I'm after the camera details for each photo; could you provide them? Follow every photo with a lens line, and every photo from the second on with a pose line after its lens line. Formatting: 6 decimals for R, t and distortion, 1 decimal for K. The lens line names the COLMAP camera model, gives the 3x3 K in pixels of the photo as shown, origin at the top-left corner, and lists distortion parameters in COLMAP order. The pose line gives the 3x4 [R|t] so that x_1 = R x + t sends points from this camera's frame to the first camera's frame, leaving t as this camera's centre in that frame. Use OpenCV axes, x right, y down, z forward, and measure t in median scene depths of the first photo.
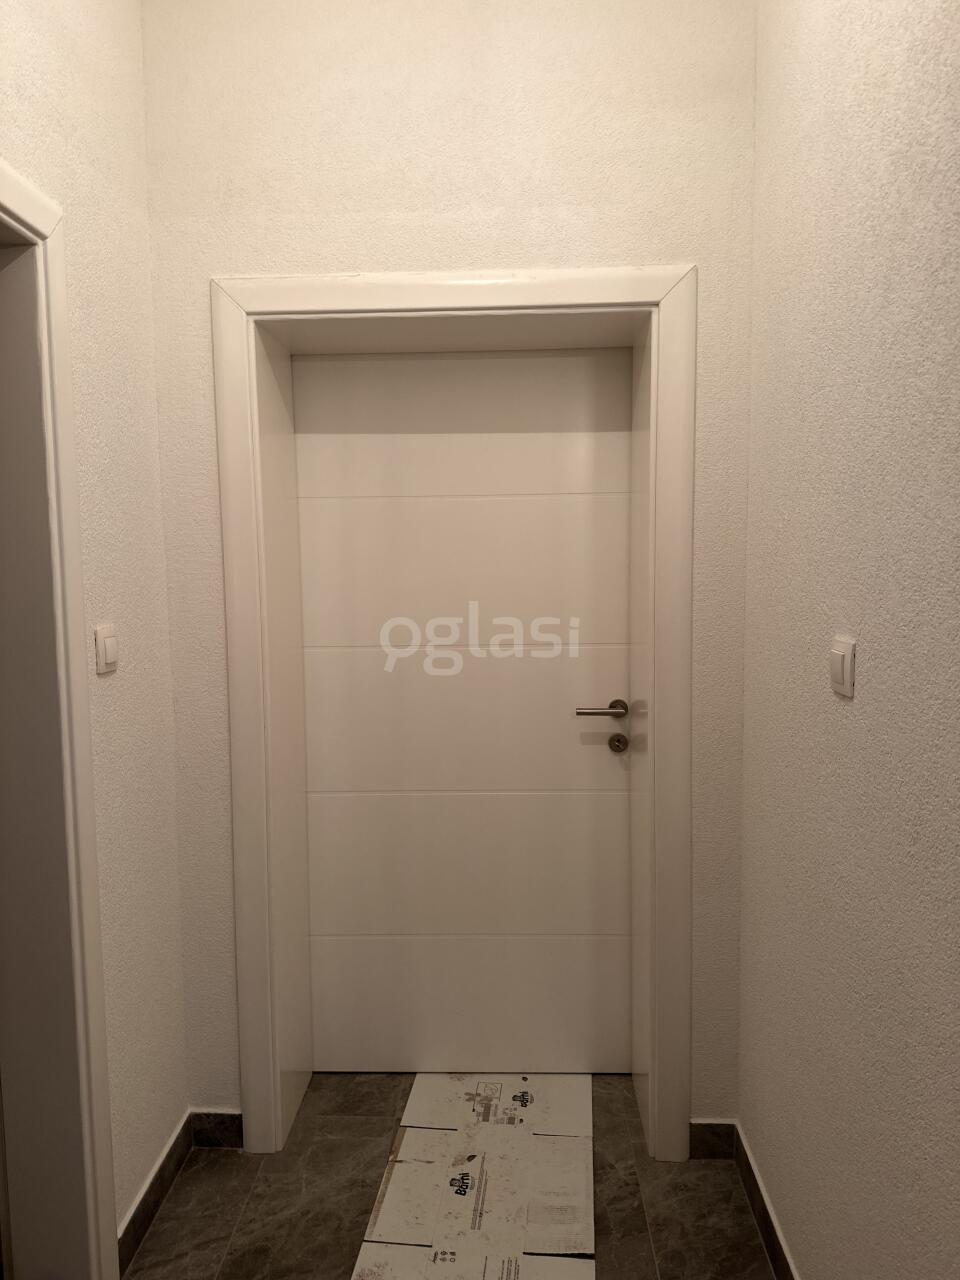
lens RADIAL K [[907.1, 0, 480.3], [0, 907.1, 658.2], [0, 0, 1]] dist [0.055052, -0.052557]
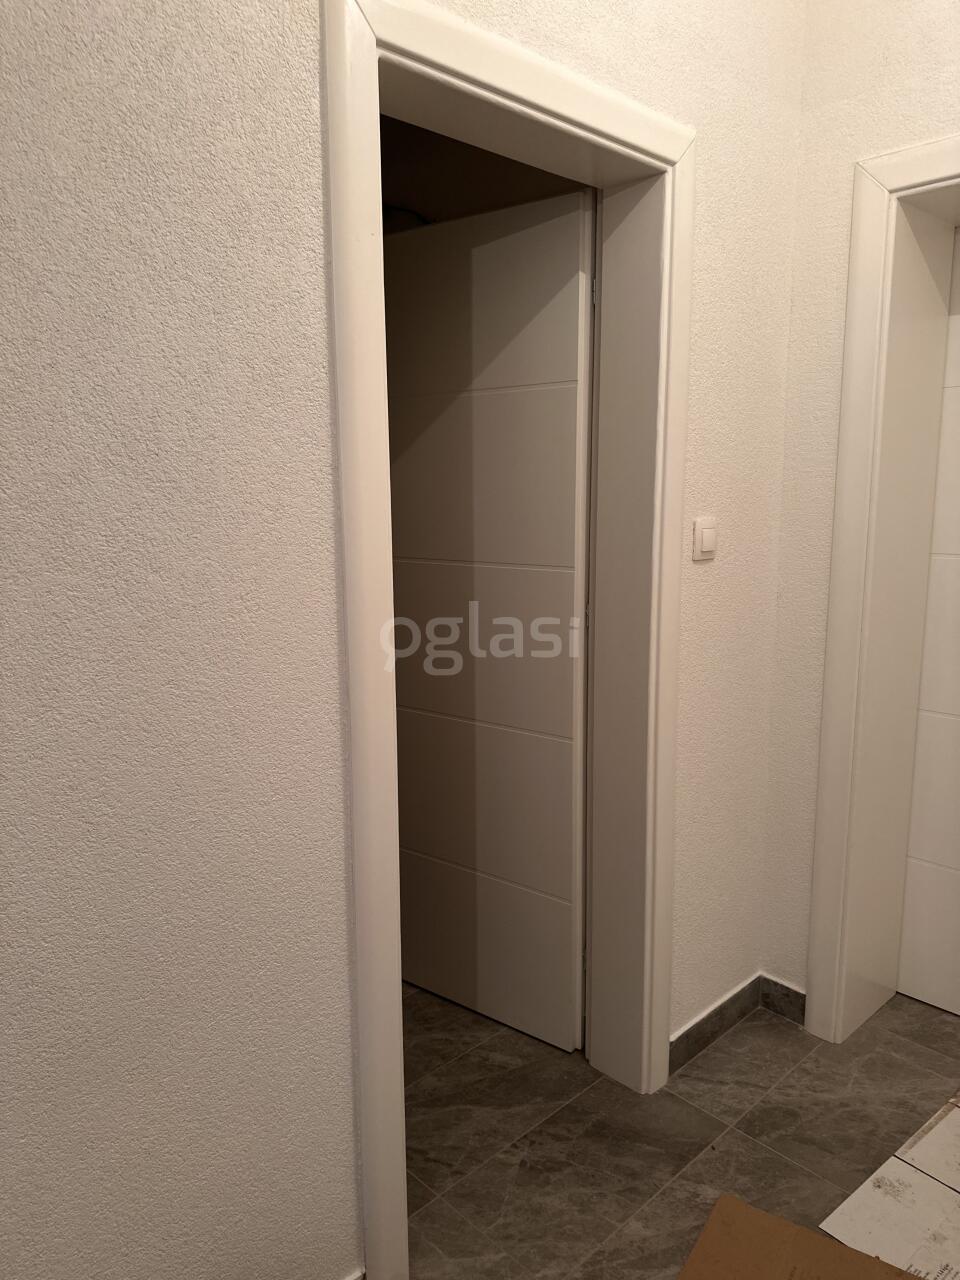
lens RADIAL K [[907.1, 0, 480.3], [0, 907.1, 658.2], [0, 0, 1]] dist [0.055052, -0.052557]
pose [[0.723720, 0.136815, -0.676396, 0.141907], [-0.072600, 0.989806, 0.122529, 0.015341], [0.686265, -0.039570, 0.726275, -0.002053]]
